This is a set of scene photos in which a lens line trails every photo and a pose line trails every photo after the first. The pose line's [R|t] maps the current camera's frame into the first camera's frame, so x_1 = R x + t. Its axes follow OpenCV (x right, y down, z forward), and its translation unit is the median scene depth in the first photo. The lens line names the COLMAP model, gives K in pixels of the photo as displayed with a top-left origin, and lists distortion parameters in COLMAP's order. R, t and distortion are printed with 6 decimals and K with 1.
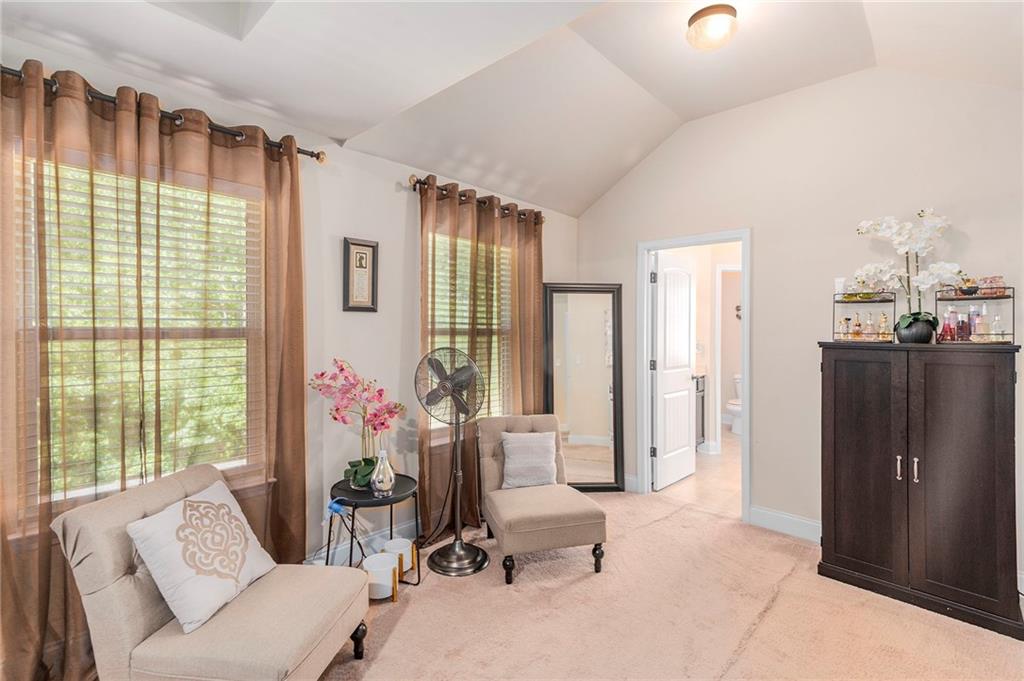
lens RADIAL K [[463.1, 0, 510.8], [0, 463.1, 330.2], [0, 0, 1]] dist [-0.000550, -0.000008]
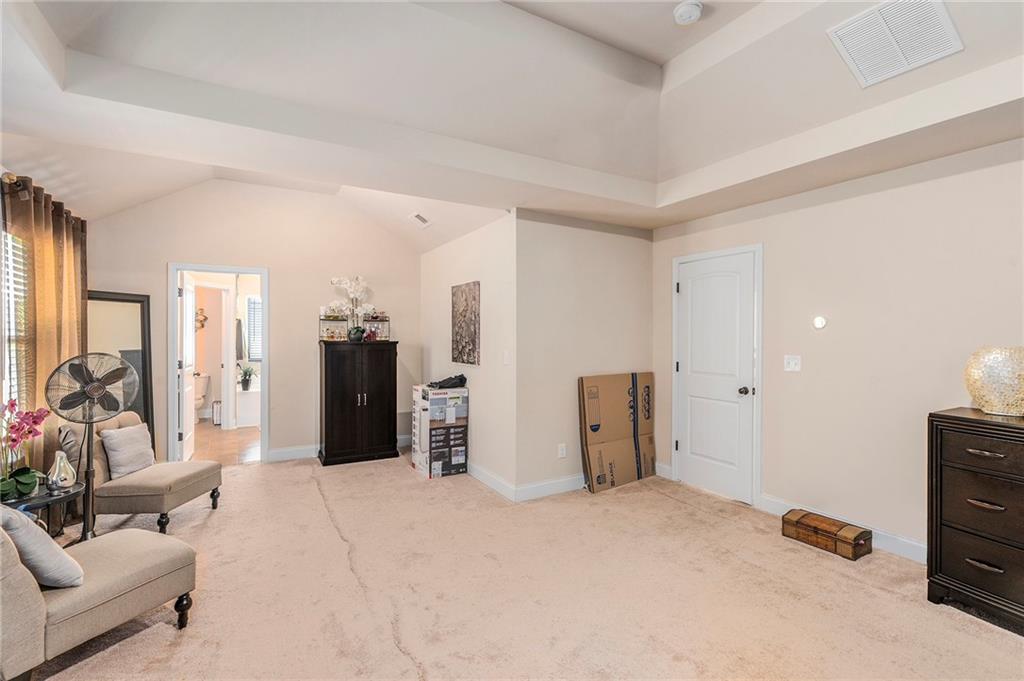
lens RADIAL K [[463.1, 0, 513.6], [0, 463.1, 335.9], [0, 0, 1]] dist [-0.000550, -0.000008]
pose [[0.294379, -0.008312, 0.955653, -0.881758], [0.002961, 0.999965, 0.007785, -0.010004], [-0.955684, 0.000538, 0.294393, -0.278699]]
